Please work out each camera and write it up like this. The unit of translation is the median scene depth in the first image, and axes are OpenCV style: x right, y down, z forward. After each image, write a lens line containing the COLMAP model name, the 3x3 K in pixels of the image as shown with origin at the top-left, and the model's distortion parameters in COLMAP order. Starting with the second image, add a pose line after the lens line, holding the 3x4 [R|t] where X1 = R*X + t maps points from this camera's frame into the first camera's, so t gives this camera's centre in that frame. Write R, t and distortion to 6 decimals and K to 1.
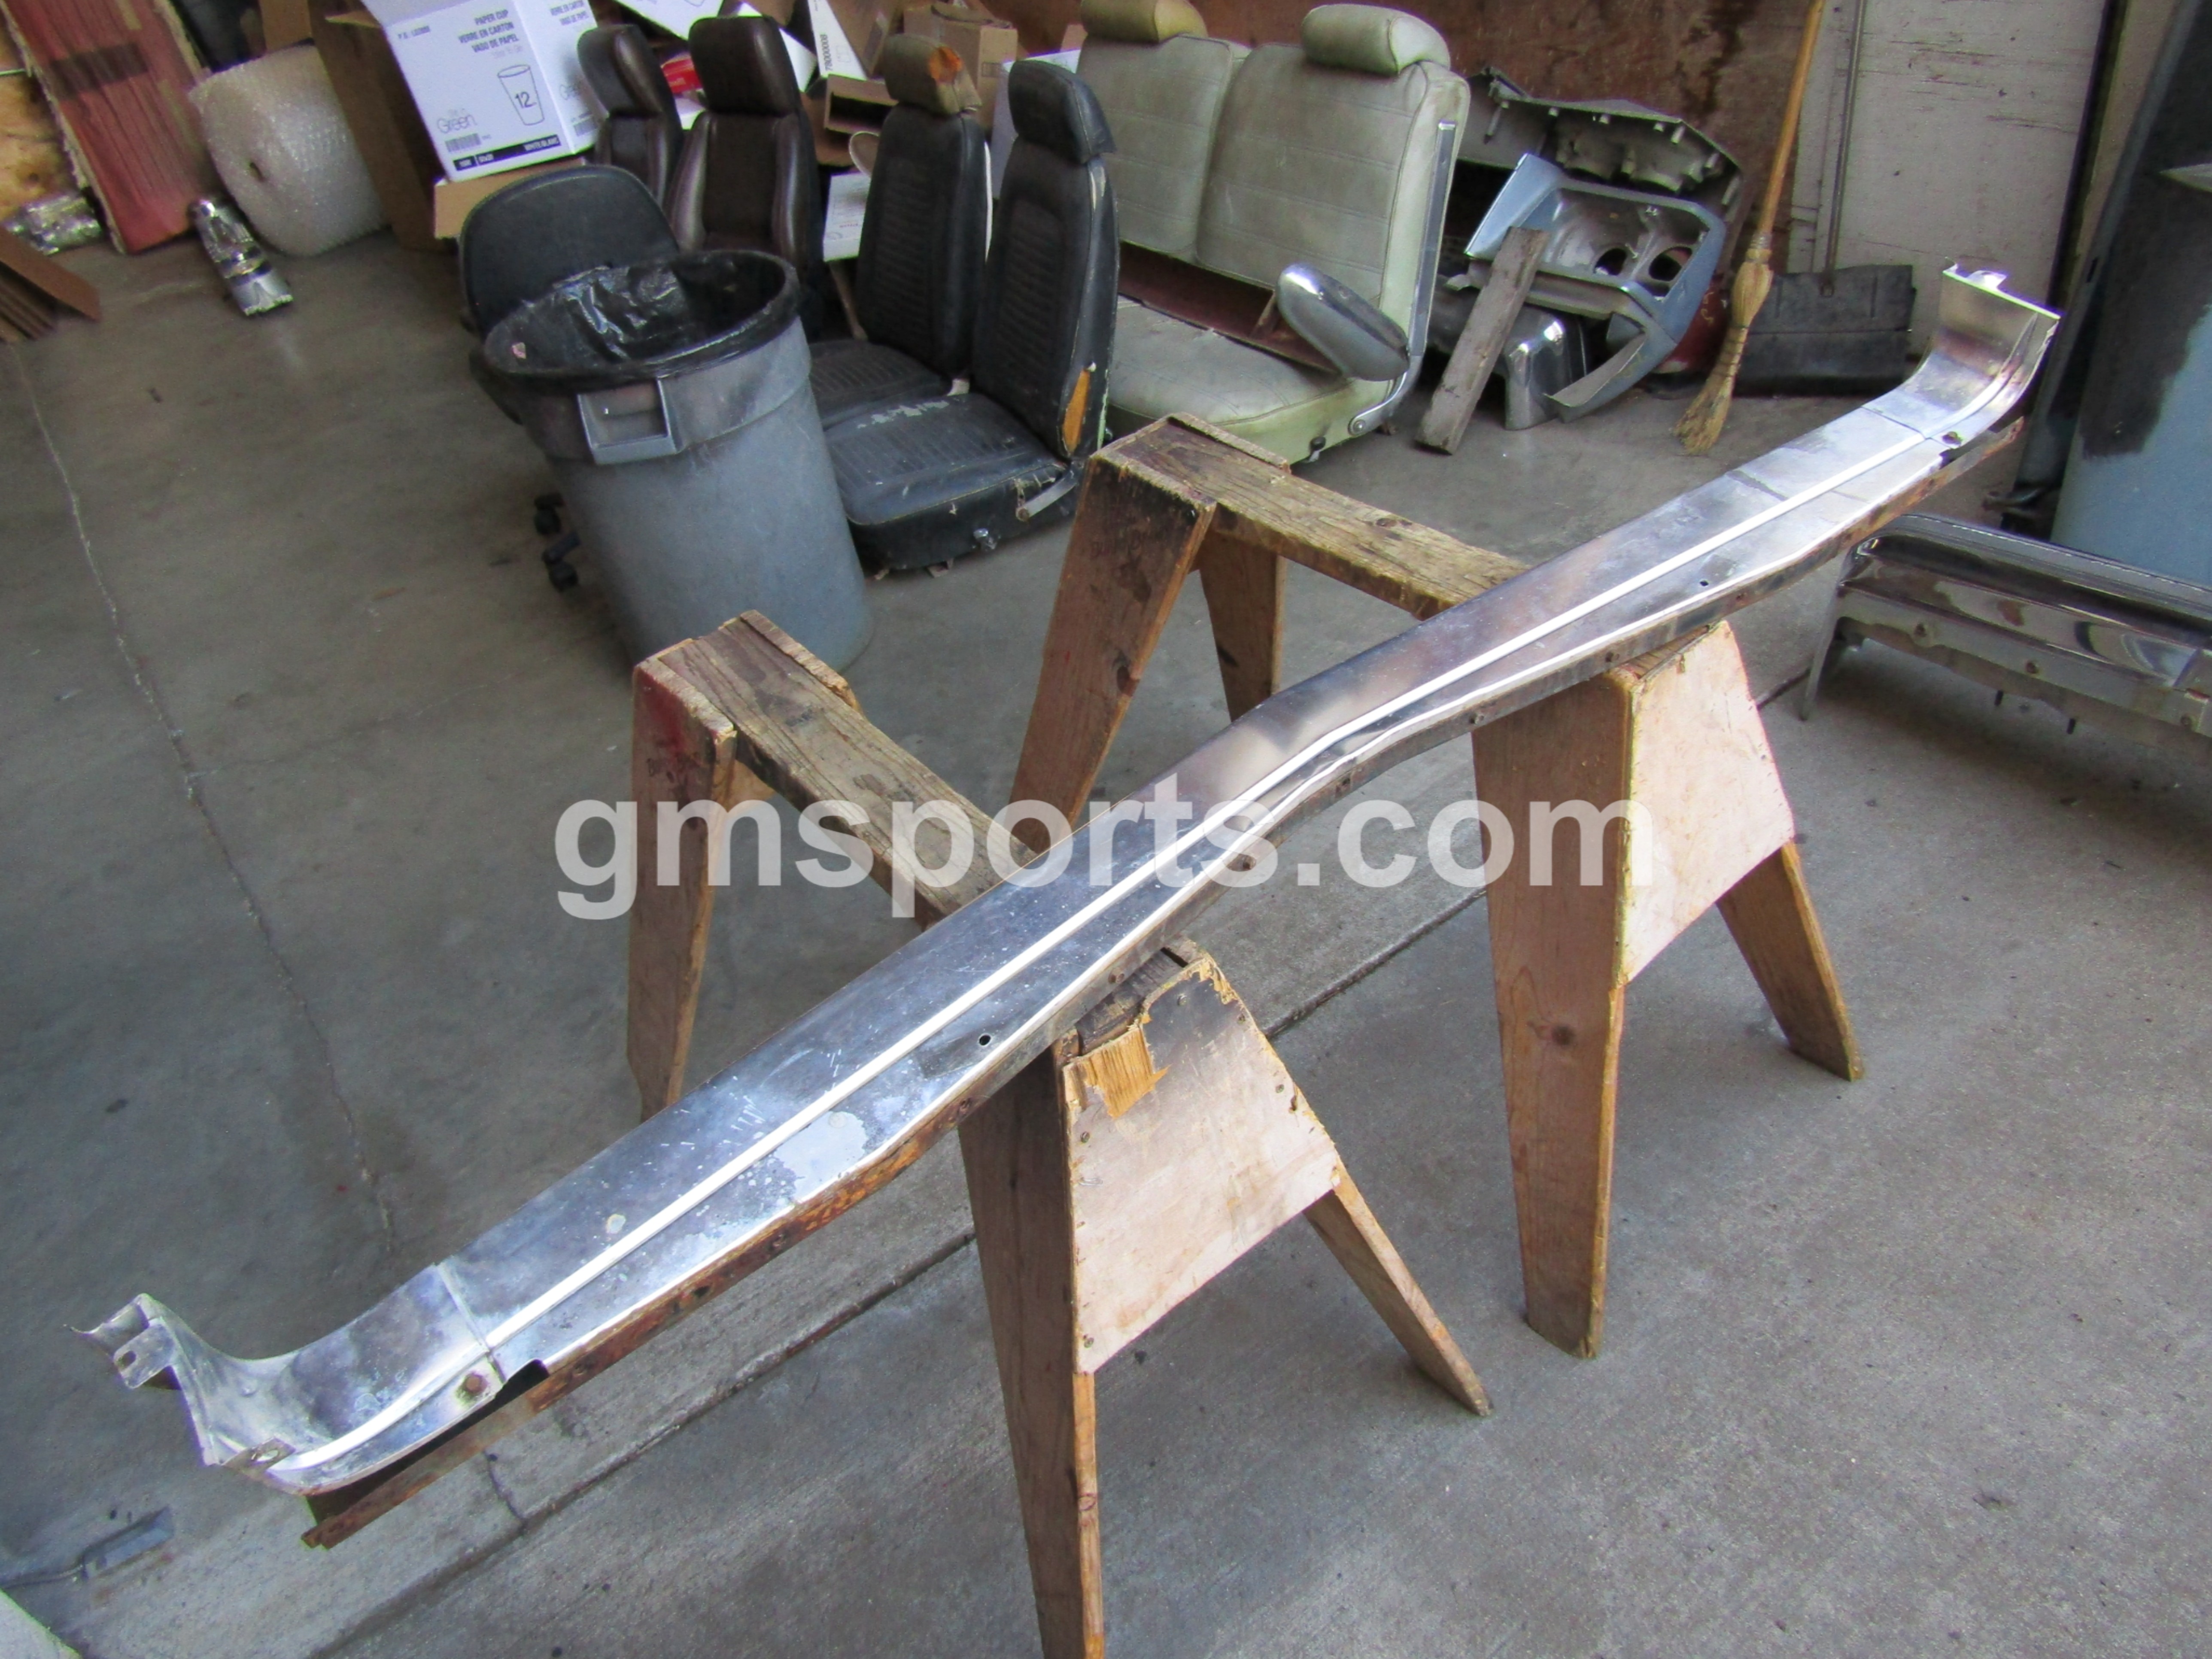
lens RADIAL K [[1569.8, 0, 1115.7], [0, 1569.8, 827.9], [0, 0, 1]] dist [-0.010339, -0.000057]
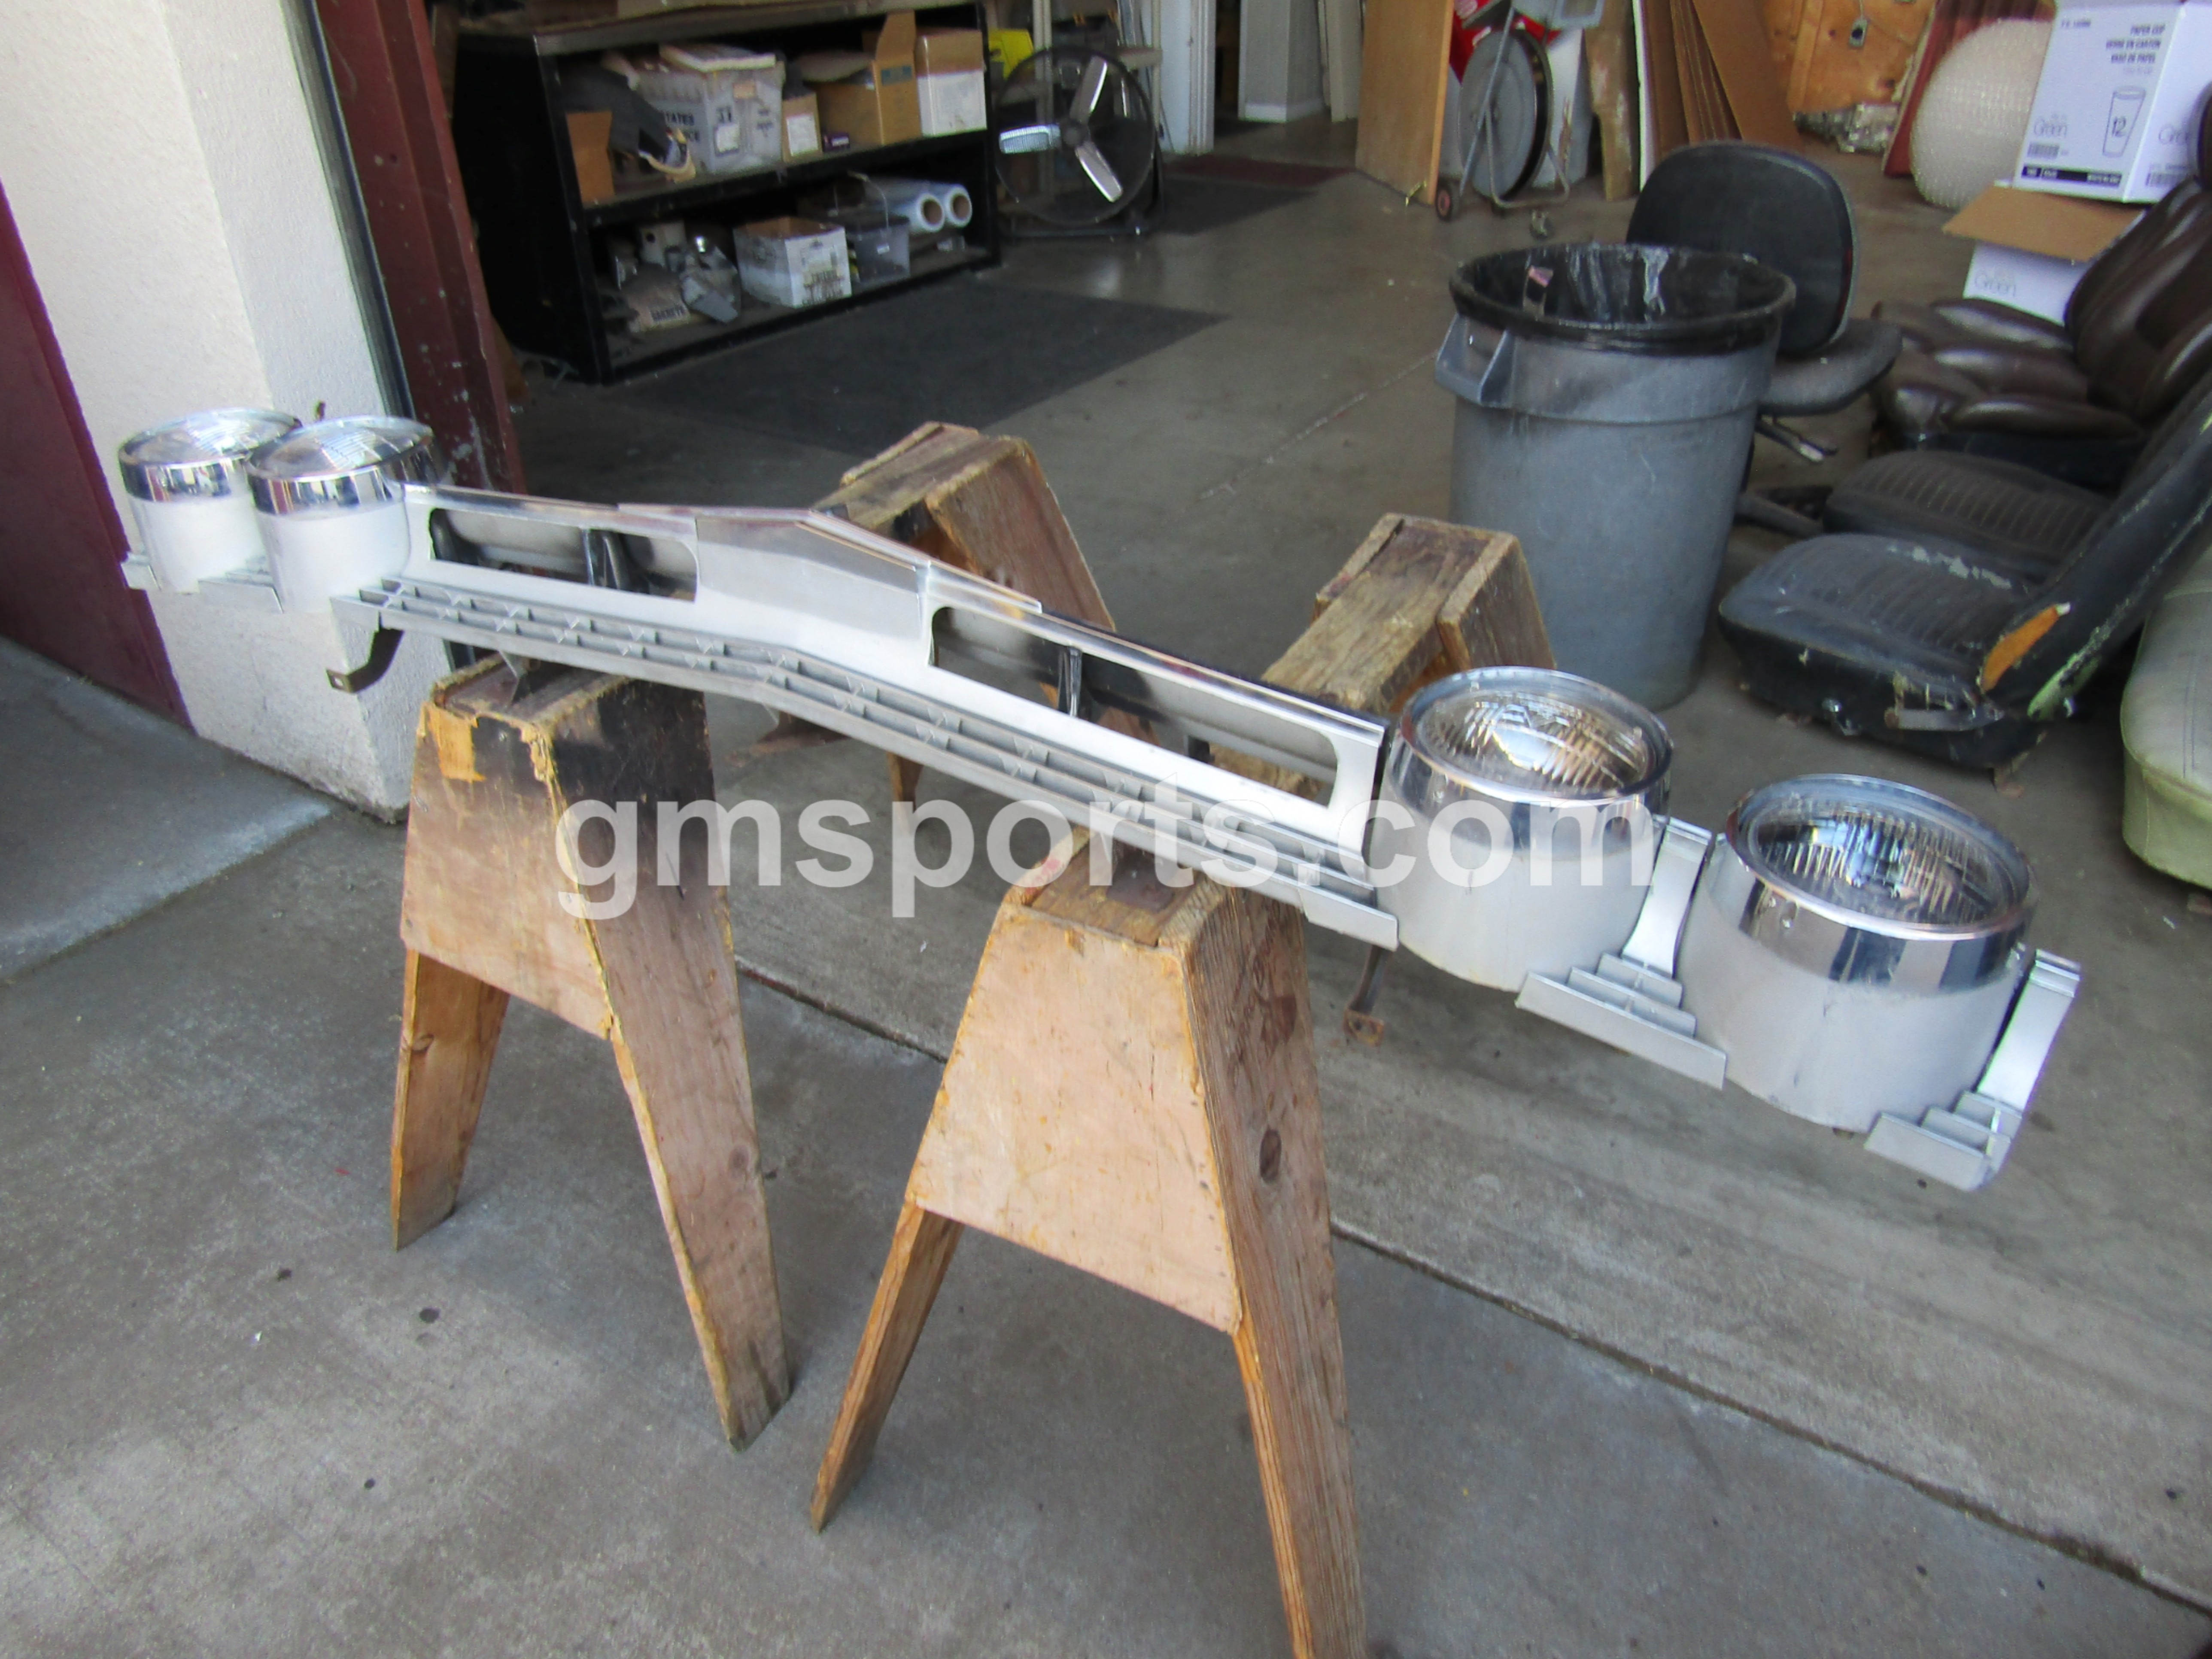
lens RADIAL K [[1569.8, 0, 1107.1], [0, 1569.8, 844.8], [0, 0, 1]] dist [-0.010339, -0.000057]
pose [[0.359574, 0.622404, -0.695212, 0.625717], [-0.601915, 0.724024, 0.336879, -0.291307], [0.713025, 0.297326, 0.634975, 0.368046]]
